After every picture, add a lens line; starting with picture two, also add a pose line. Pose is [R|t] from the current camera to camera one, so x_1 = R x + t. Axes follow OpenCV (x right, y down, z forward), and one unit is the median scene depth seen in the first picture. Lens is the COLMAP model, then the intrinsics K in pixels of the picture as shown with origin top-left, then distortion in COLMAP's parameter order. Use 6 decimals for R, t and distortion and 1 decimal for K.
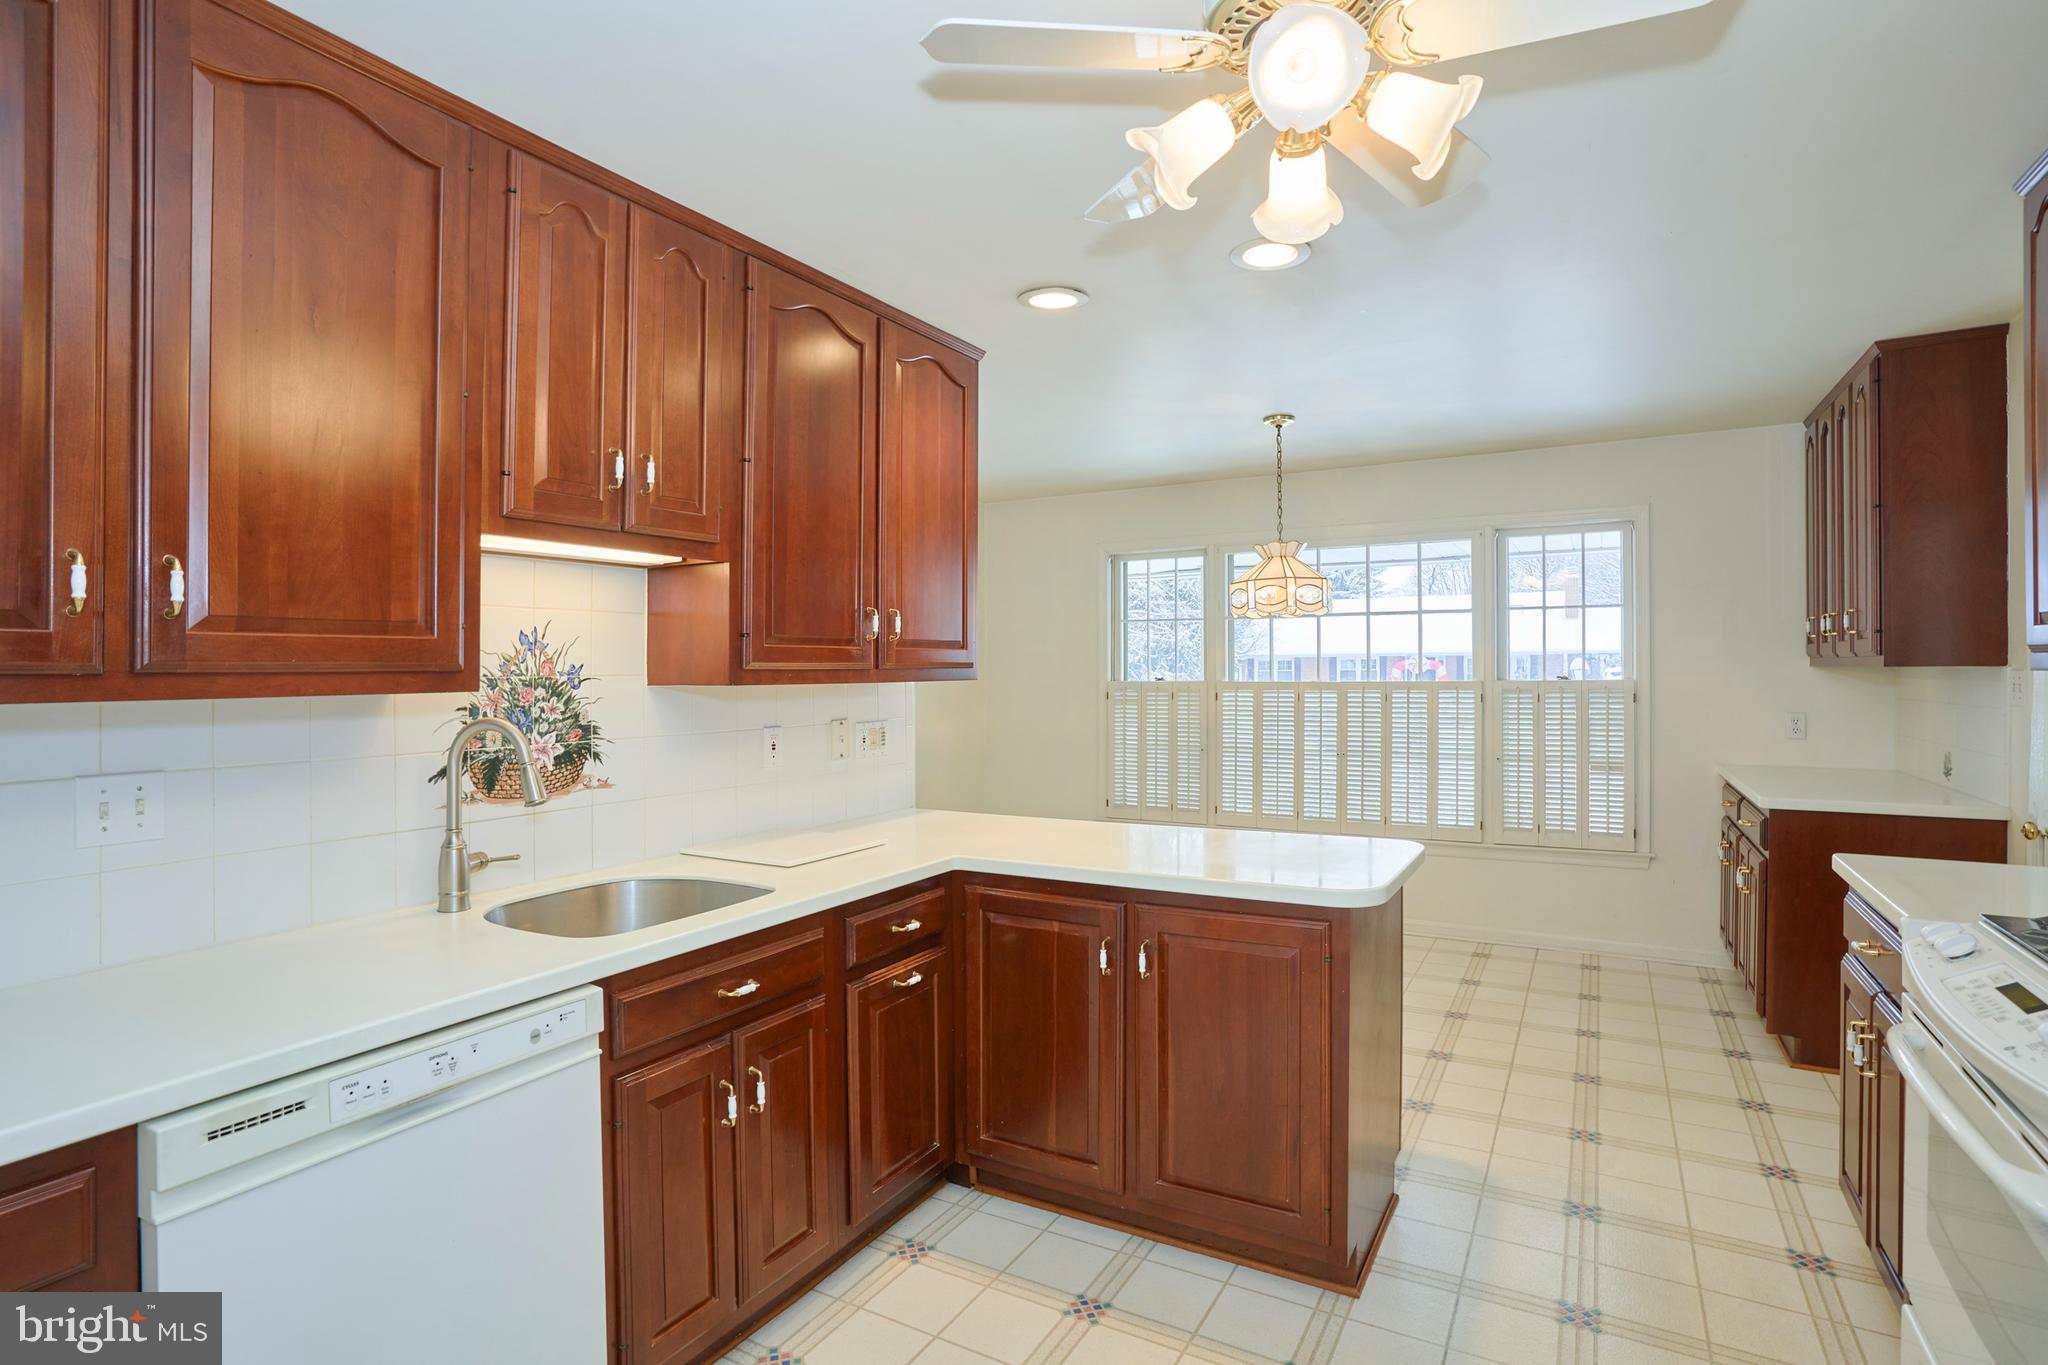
lens RADIAL K [[1024.9, 0, 1012.0], [0, 1024.9, 679.0], [0, 0, 1]] dist [-0.004965, 0.004426]
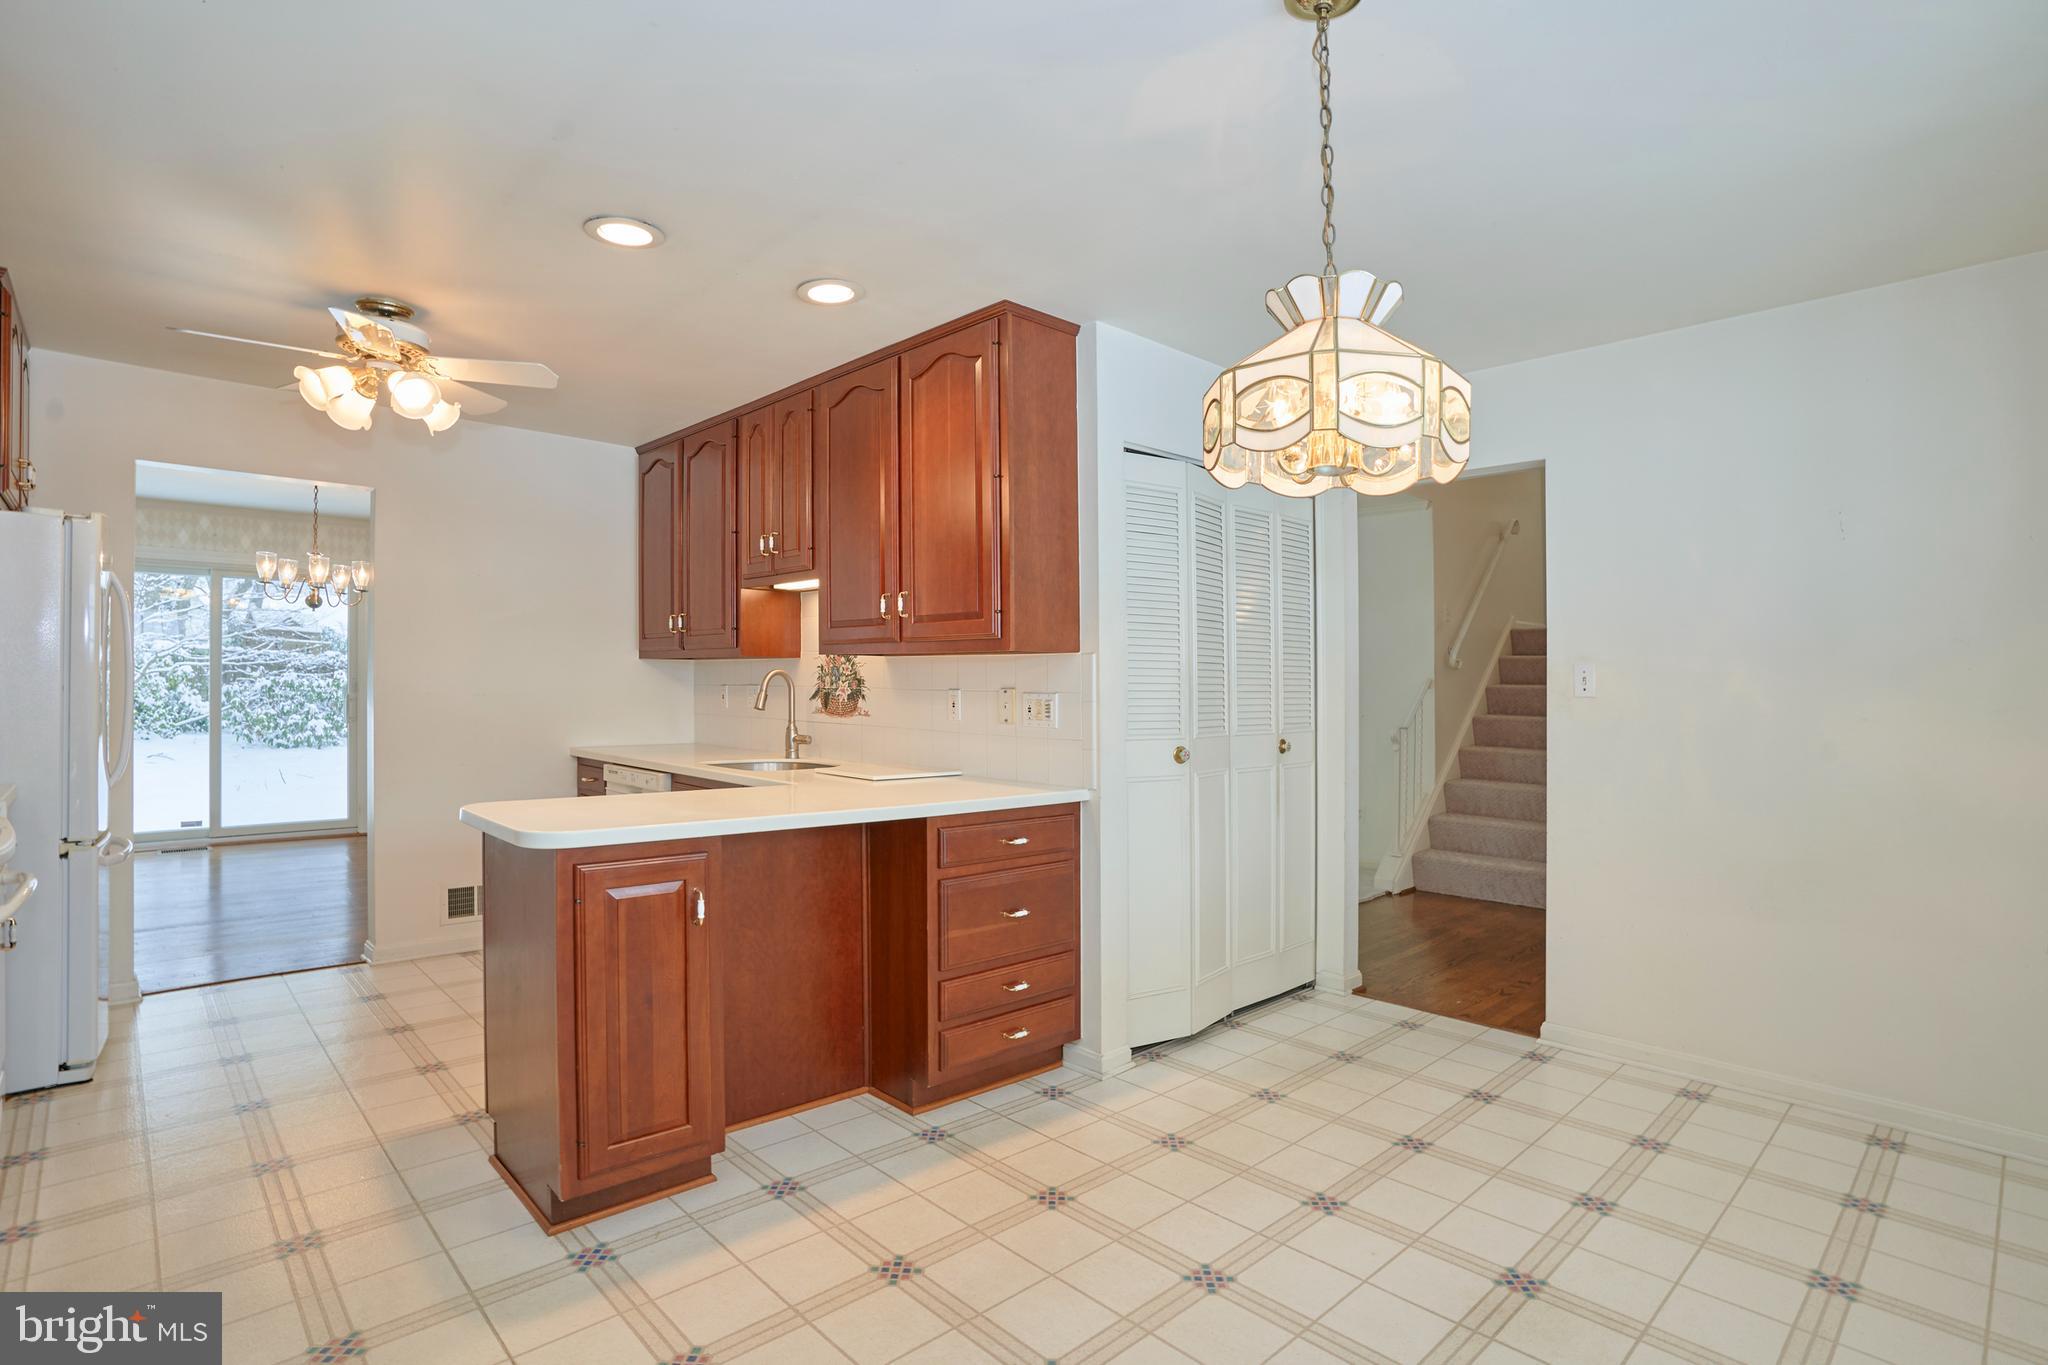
lens RADIAL K [[1024.9, 0, 1027.3], [0, 1024.9, 673.7], [0, 0, 1]] dist [-0.004965, 0.004426]
pose [[-0.291030, 0.005010, -0.956701, 1.182567], [-0.008360, 0.999935, 0.007780, 0.020110], [0.956677, 0.010263, -0.290969, 1.782749]]
